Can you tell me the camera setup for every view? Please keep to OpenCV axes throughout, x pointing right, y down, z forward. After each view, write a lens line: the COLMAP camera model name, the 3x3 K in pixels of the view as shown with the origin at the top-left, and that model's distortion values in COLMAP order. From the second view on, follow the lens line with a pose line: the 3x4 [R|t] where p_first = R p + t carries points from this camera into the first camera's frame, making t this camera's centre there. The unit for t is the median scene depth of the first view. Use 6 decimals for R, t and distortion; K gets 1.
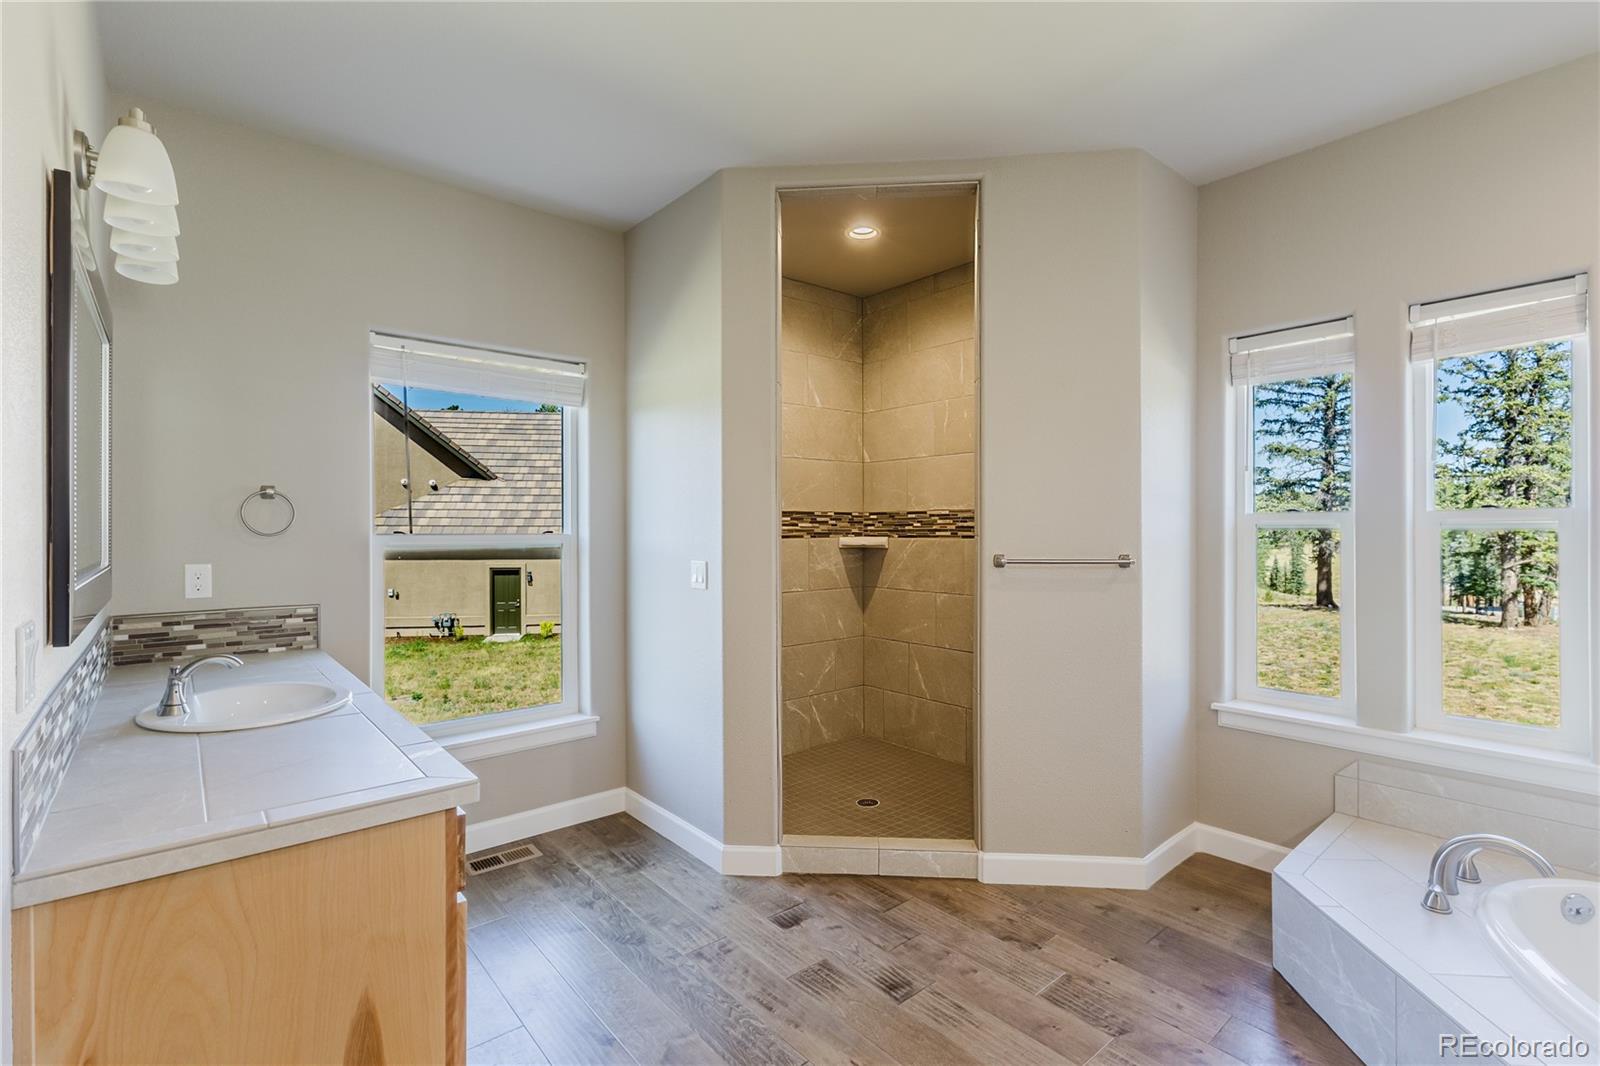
lens RADIAL K [[732.6, 0, 798.2], [0, 732.6, 532.5], [0, 0, 1]] dist [-0.000826, 0.002235]
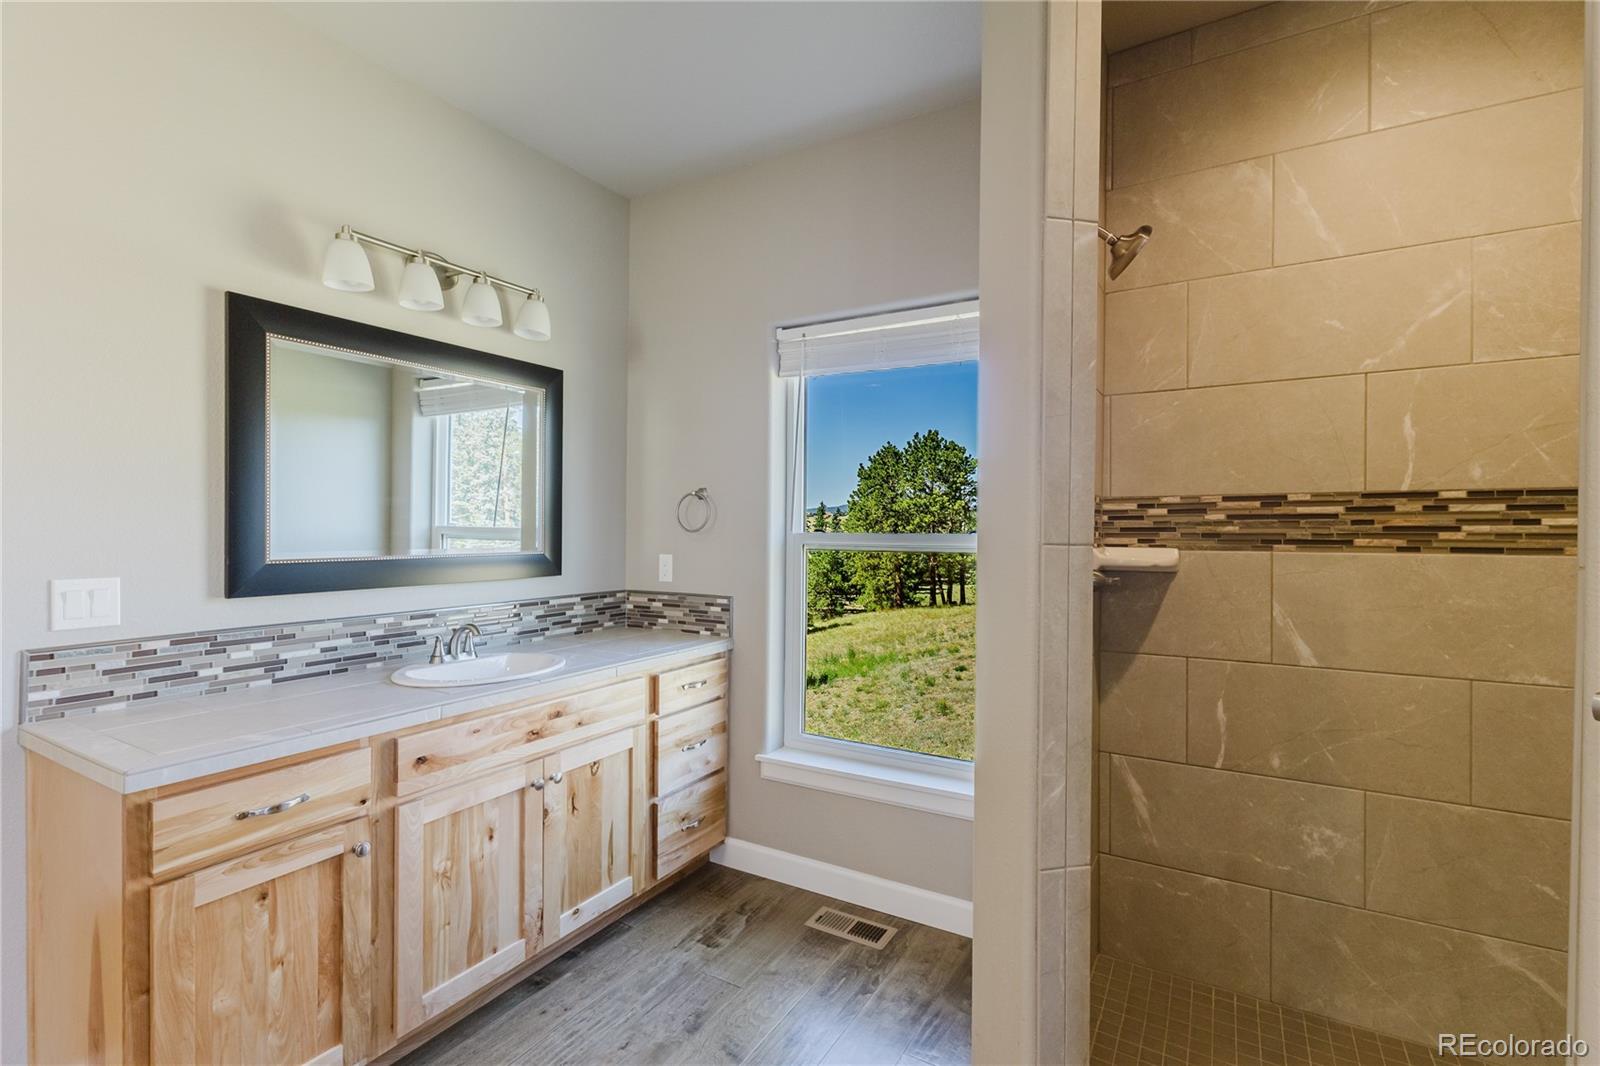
lens RADIAL K [[732.6, 0, 798.2], [0, 732.6, 532.5], [0, 0, 1]] dist [-0.000826, 0.002235]
pose [[0.327165, 0.006598, -0.944944, 0.392578], [-0.008031, 0.999959, 0.004202, -0.000734], [0.944933, 0.006214, 0.327205, 0.746877]]
